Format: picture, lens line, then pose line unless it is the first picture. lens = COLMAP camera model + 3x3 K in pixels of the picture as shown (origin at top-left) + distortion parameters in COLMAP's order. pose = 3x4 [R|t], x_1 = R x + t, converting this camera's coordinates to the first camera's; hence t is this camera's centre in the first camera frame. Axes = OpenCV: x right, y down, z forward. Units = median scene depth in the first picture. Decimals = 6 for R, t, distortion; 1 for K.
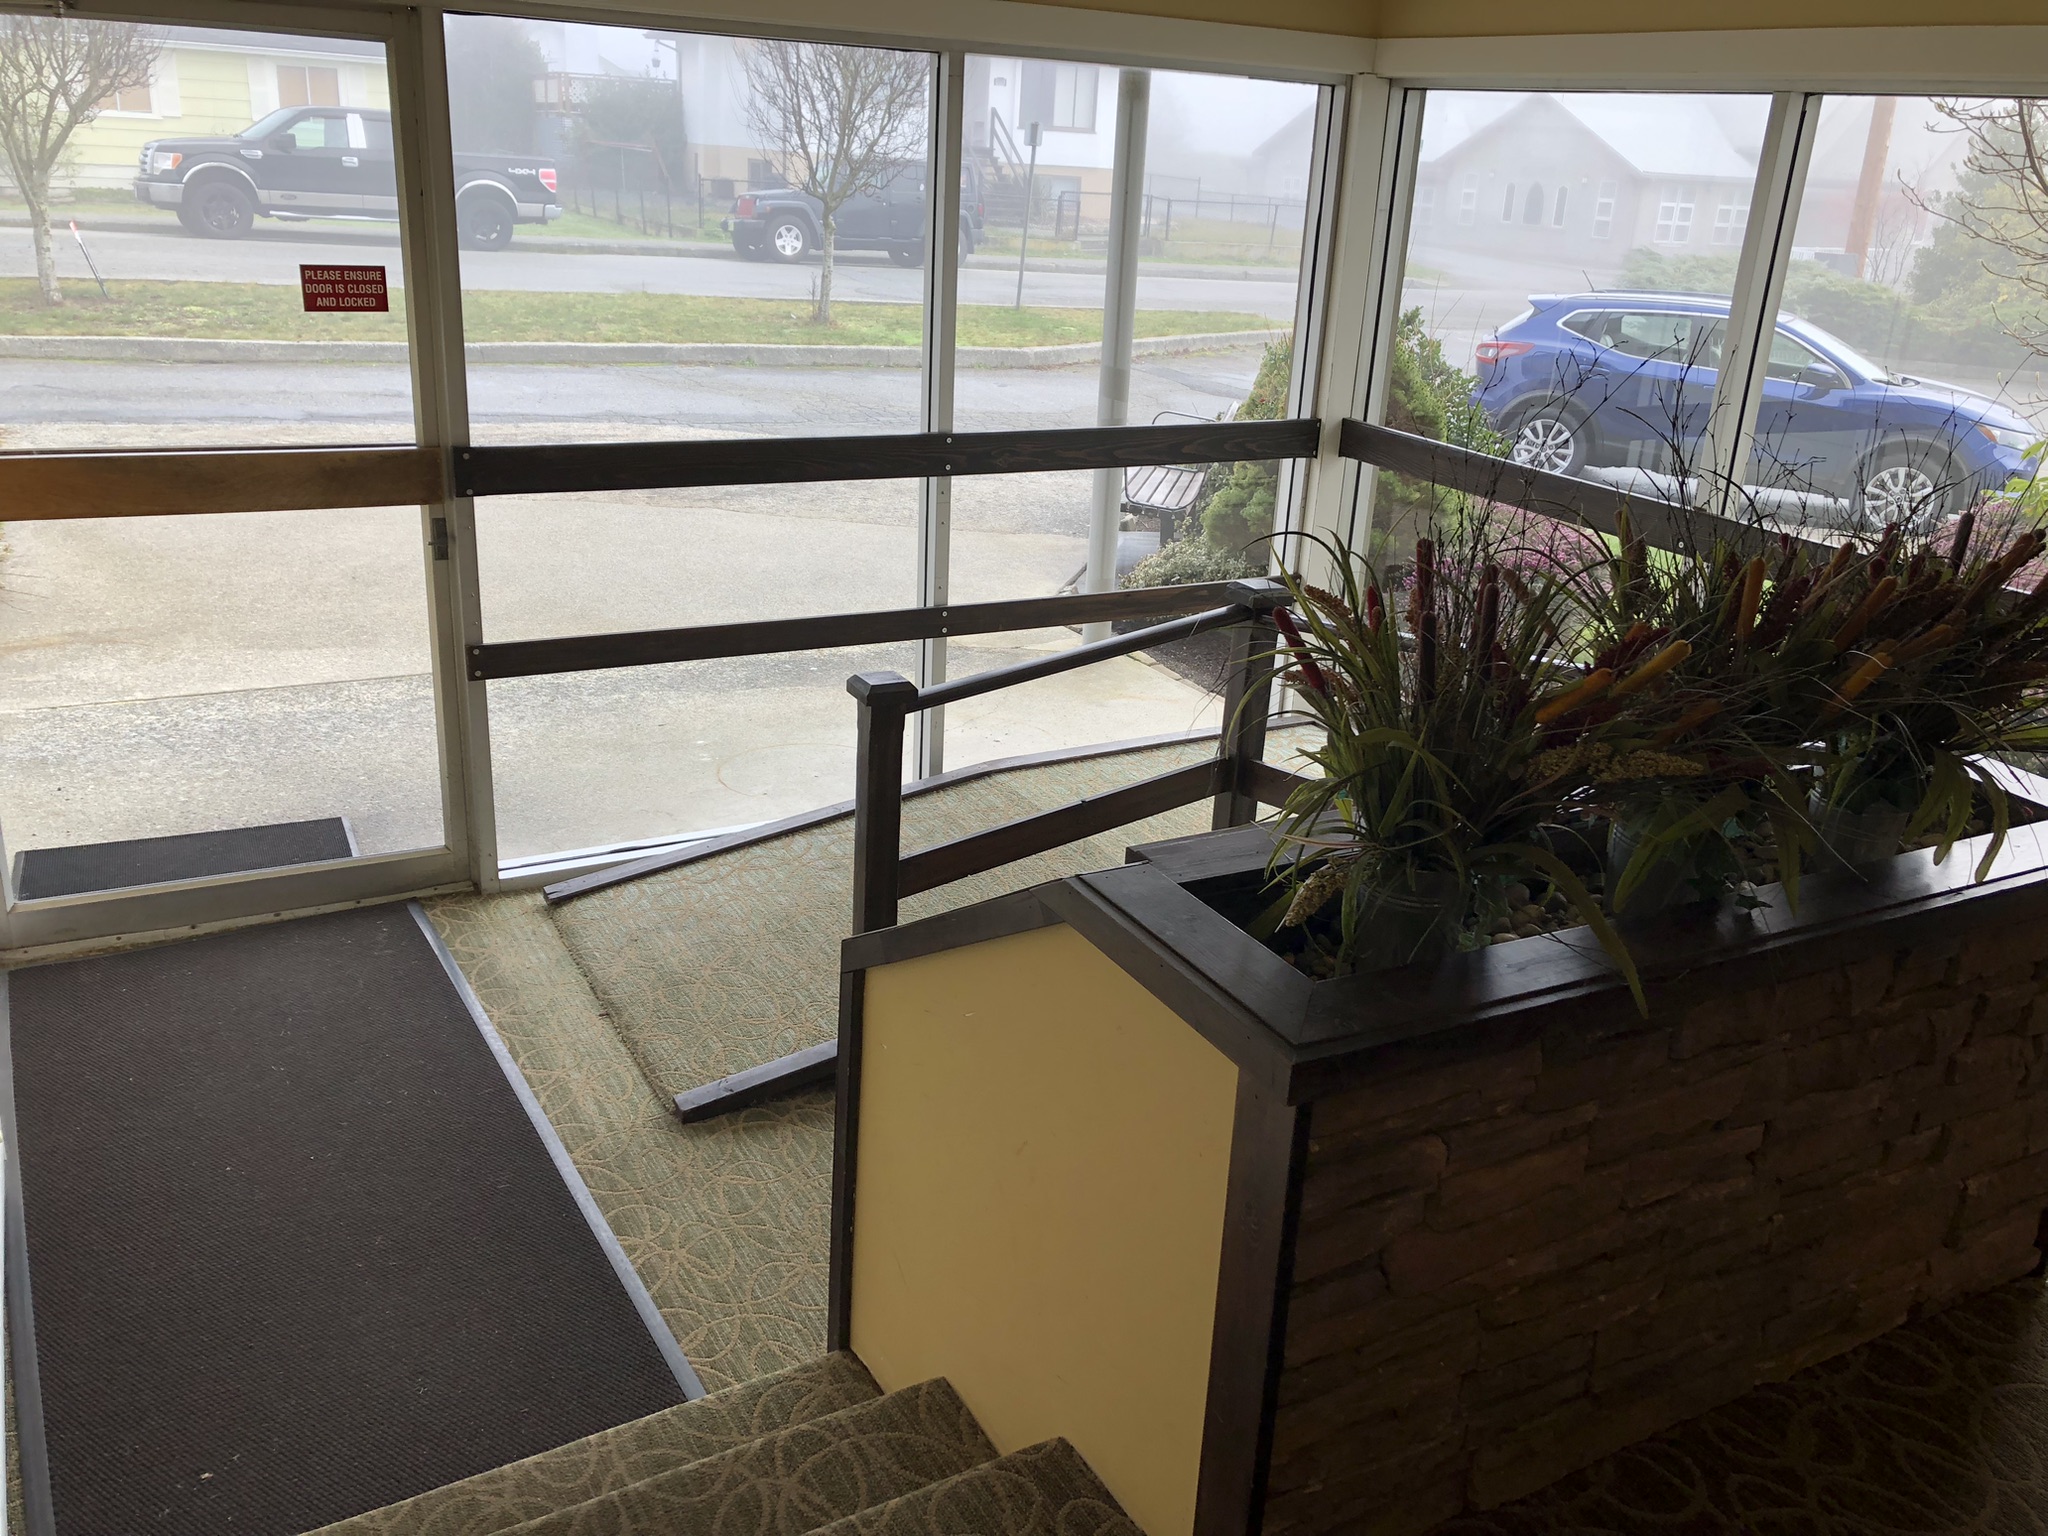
lens RADIAL K [[1665.6, 0, 1024.0], [0, 1665.6, 768.0], [0, 0, 1]] dist [0.014142, 0.009746]
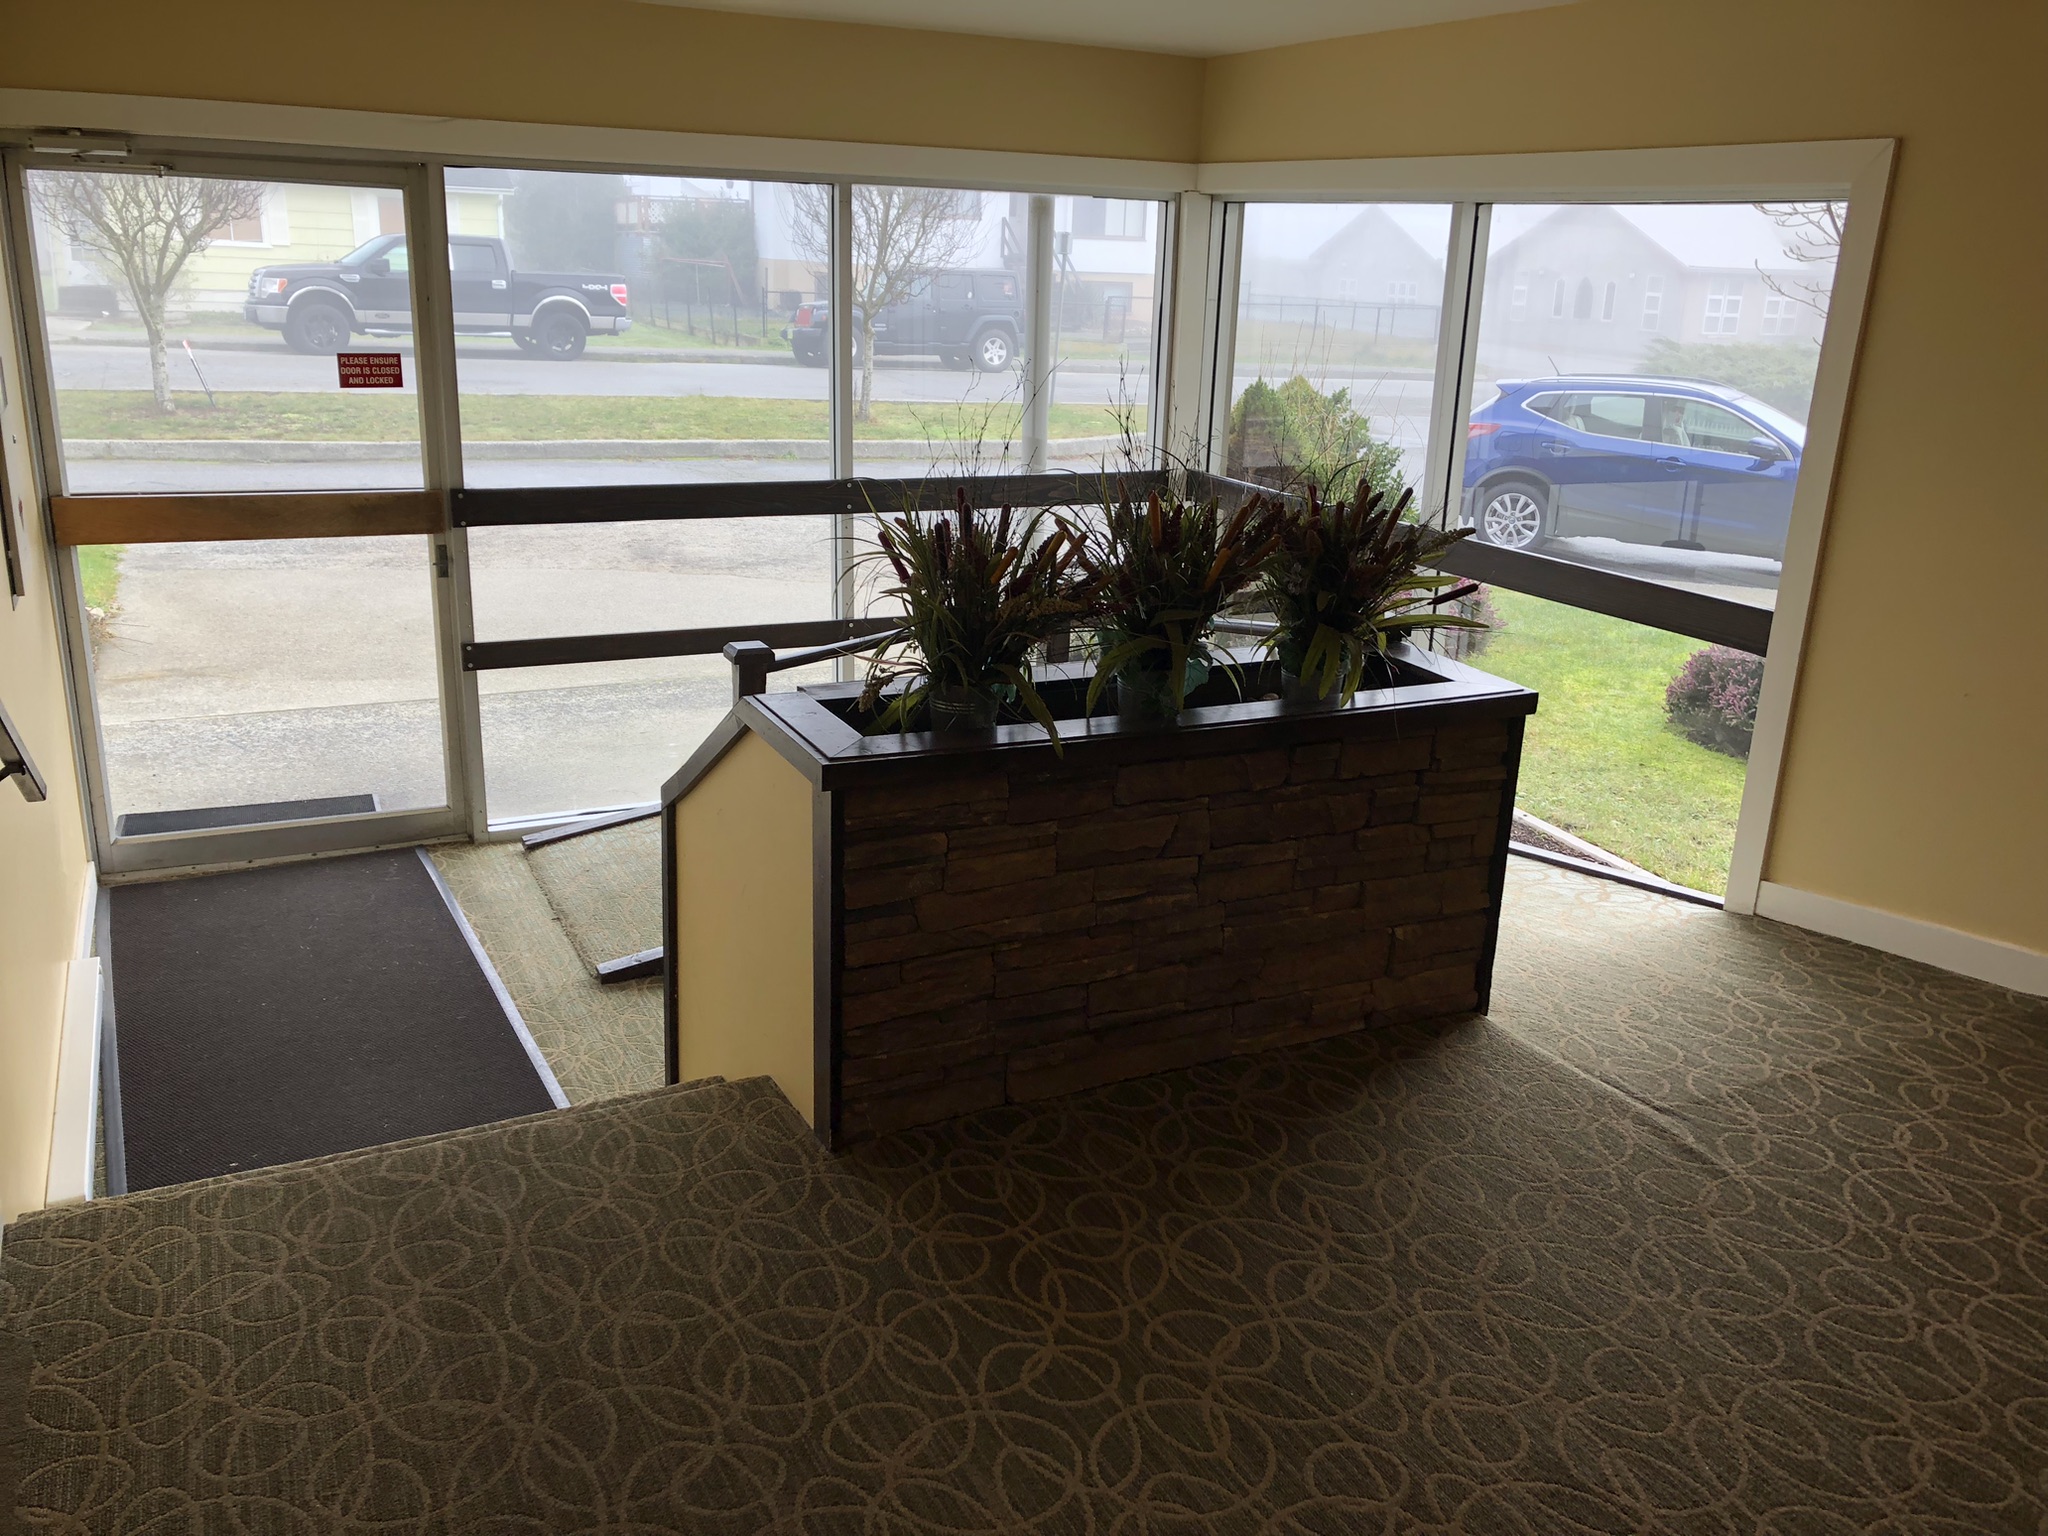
lens RADIAL K [[1664.0, 0, 1018.2], [0, 1664.0, 772.9], [0, 0, 1]] dist [0.042327, -0.068541]
pose [[0.998667, -0.005330, -0.051336, 0.112426], [0.002446, 0.998423, -0.056087, 0.069881], [0.051554, 0.055887, 0.997105, -0.181156]]
